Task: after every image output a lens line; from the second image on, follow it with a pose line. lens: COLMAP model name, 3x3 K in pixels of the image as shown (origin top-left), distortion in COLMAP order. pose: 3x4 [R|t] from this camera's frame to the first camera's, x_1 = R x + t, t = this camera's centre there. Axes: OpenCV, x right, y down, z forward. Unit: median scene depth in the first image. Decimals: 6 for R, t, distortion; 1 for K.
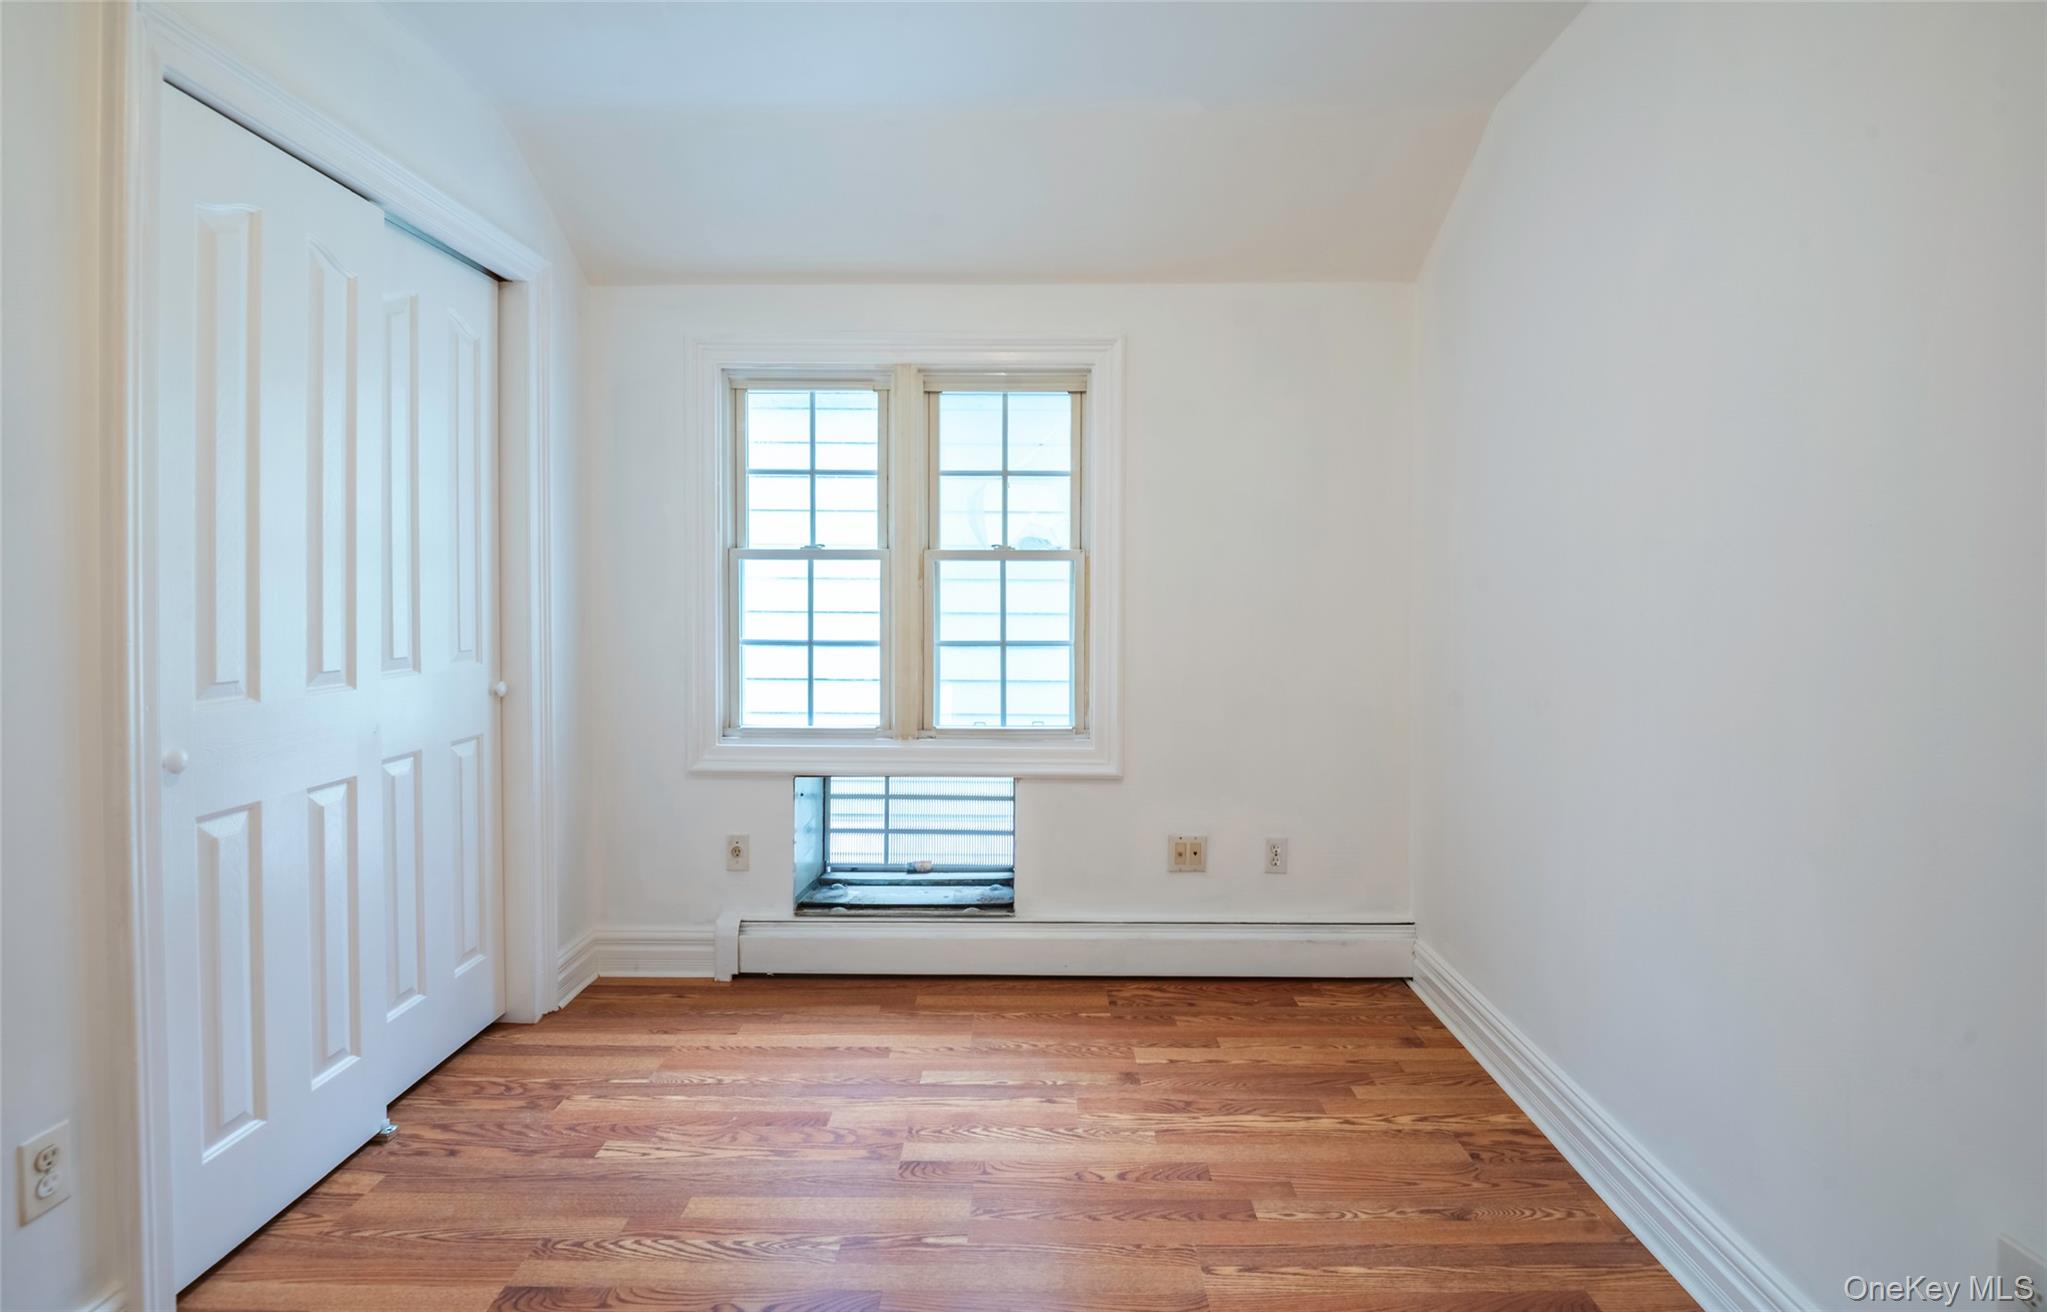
lens RADIAL K [[922.3, 0, 1074.5], [0, 922.3, 604.5], [0, 0, 1]] dist [-0.014012, -0.002862]
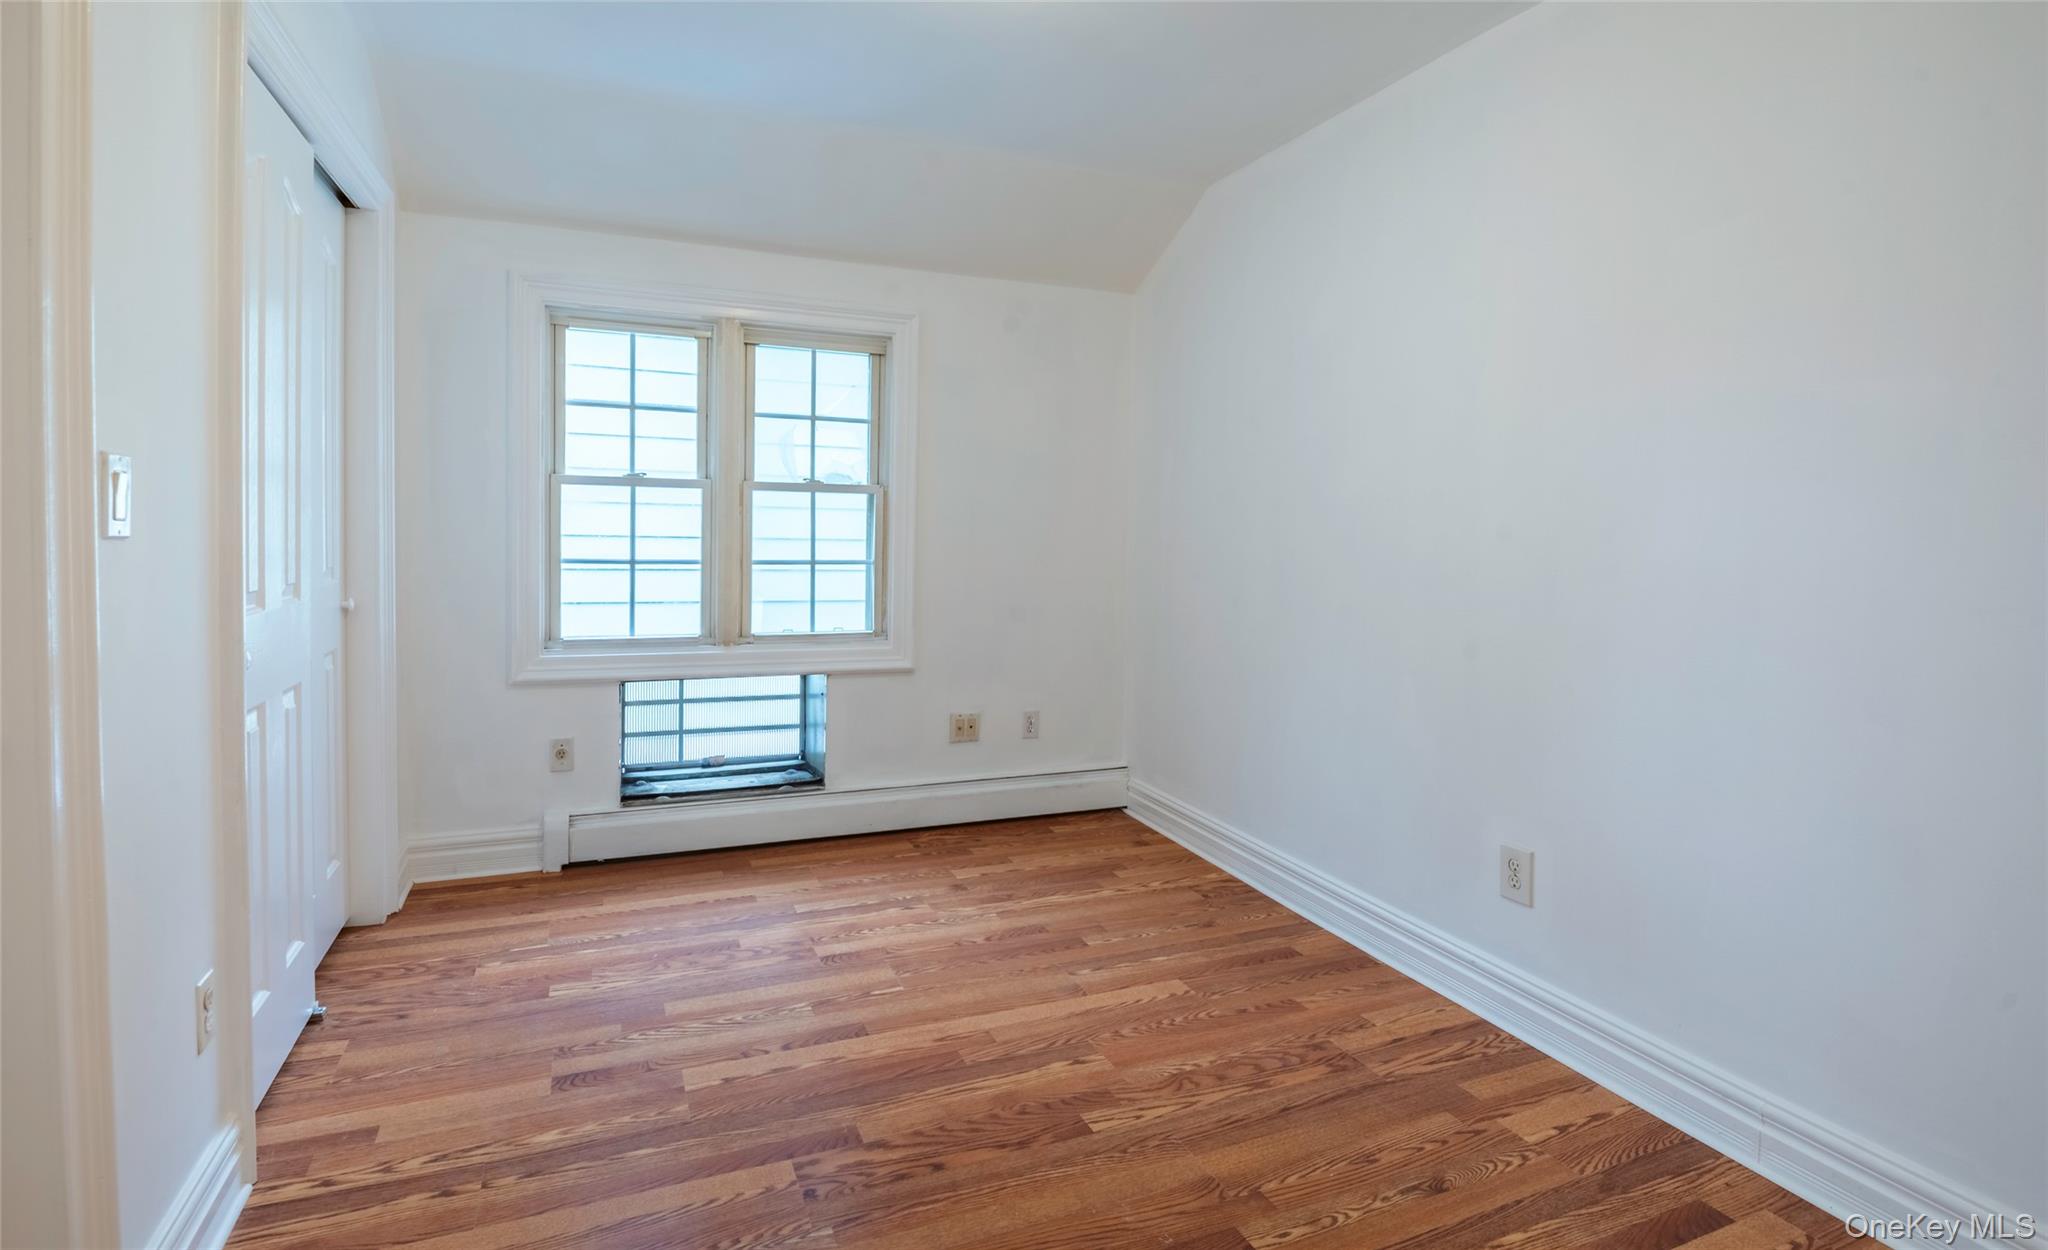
lens RADIAL K [[918.4, 0, 988.0], [0, 918.4, 561.9], [0, 0, 1]] dist [-0.011270, -0.003606]
pose [[0.939693, 0.001802, 0.342014, -0.289486], [-0.011789, 0.999563, 0.027125, 0.007672], [-0.341816, -0.029521, 0.939303, -0.199144]]
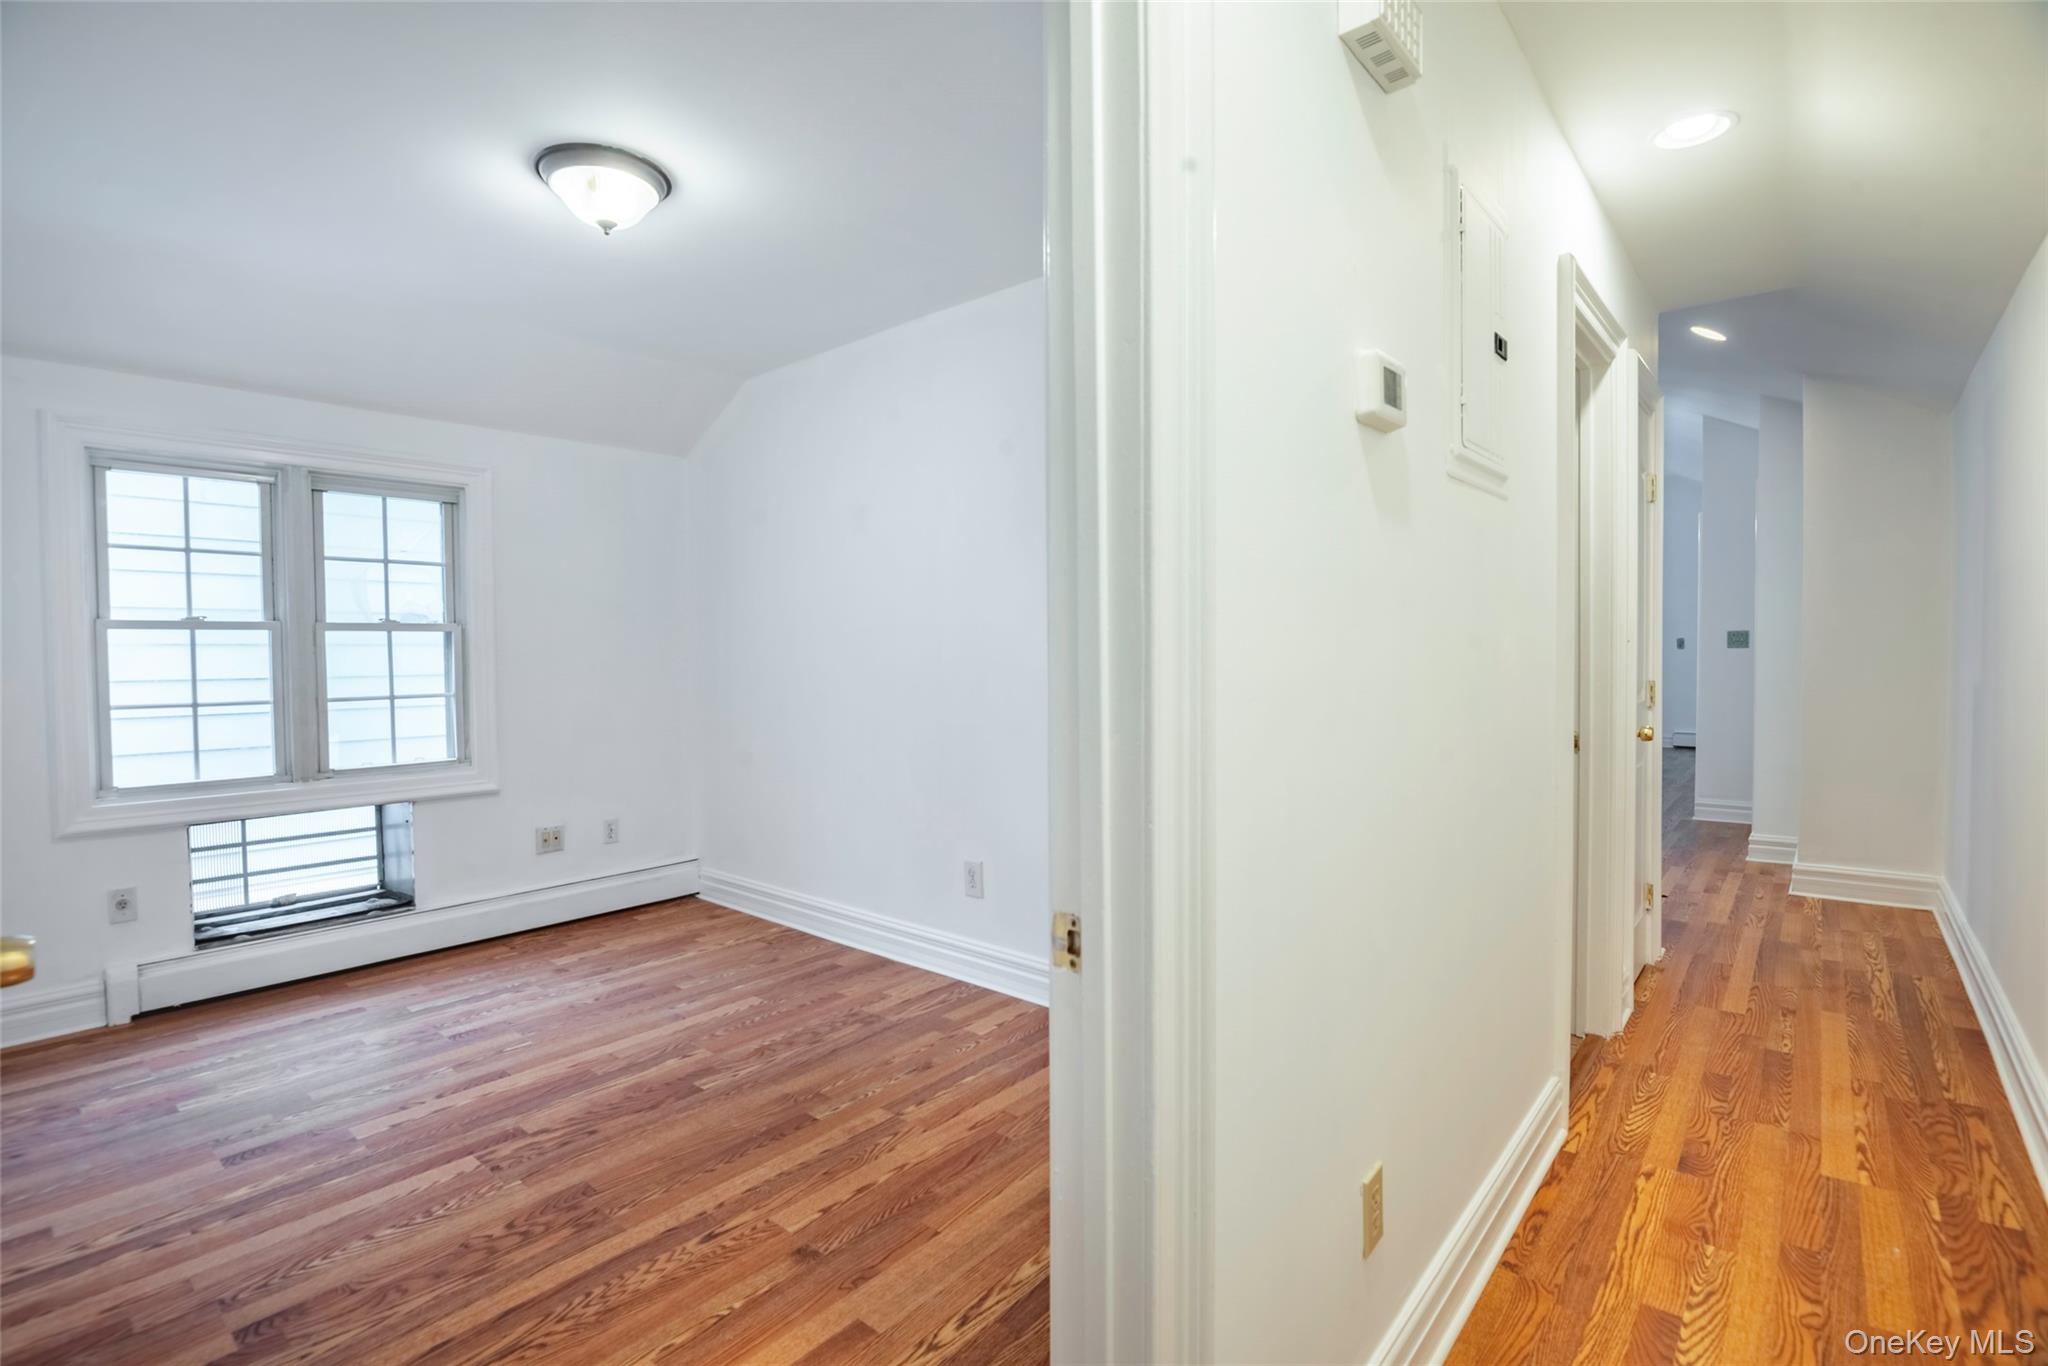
lens RADIAL K [[946.1, 0, 907.2], [0, 946.1, 676.9], [0, 0, 1]] dist [-0.009844, -0.005297]
pose [[0.728262, -0.029178, 0.684677, -0.479347], [0.022374, 0.999573, 0.018798, 0.006235], [-0.684933, 0.001629, 0.728604, -0.448308]]
